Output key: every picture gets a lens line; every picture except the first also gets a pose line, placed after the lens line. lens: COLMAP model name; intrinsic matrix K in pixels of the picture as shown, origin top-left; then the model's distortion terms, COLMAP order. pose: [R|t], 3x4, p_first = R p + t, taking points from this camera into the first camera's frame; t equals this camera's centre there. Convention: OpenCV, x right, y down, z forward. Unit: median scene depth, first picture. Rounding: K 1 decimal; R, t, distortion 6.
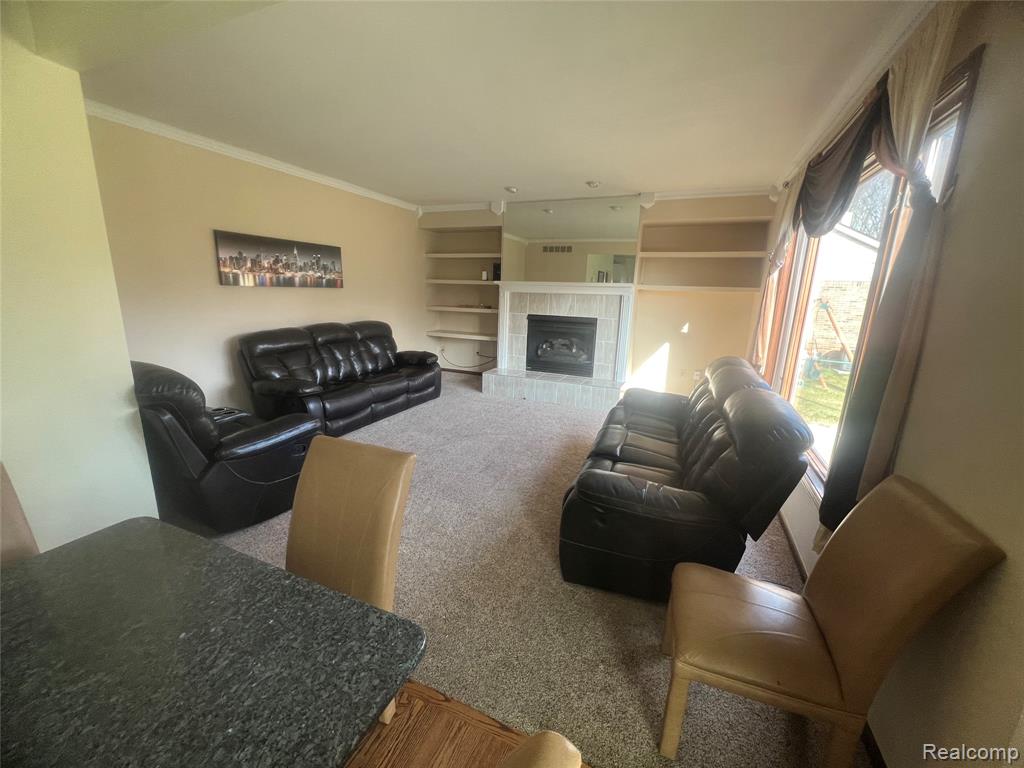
lens RADIAL K [[411.2, 0, 511.5], [0, 411.2, 383.3], [0, 0, 1]] dist [-0.003125, 0.000523]
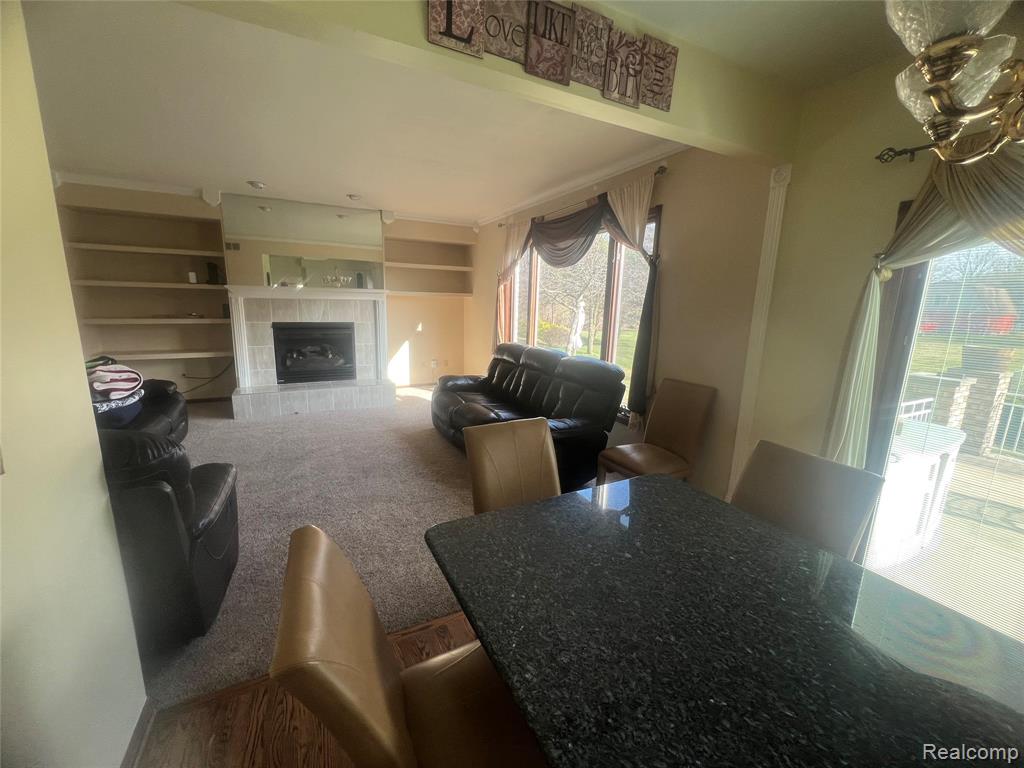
lens RADIAL K [[411.2, 0, 509.6], [0, 411.2, 383.1], [0, 0, 1]] dist [-0.003125, 0.000523]
pose [[0.635864, -0.164180, 0.754137, -0.341091], [0.166643, 0.983270, 0.073555, -0.016906], [-0.753596, 0.078901, 0.652585, 0.031413]]
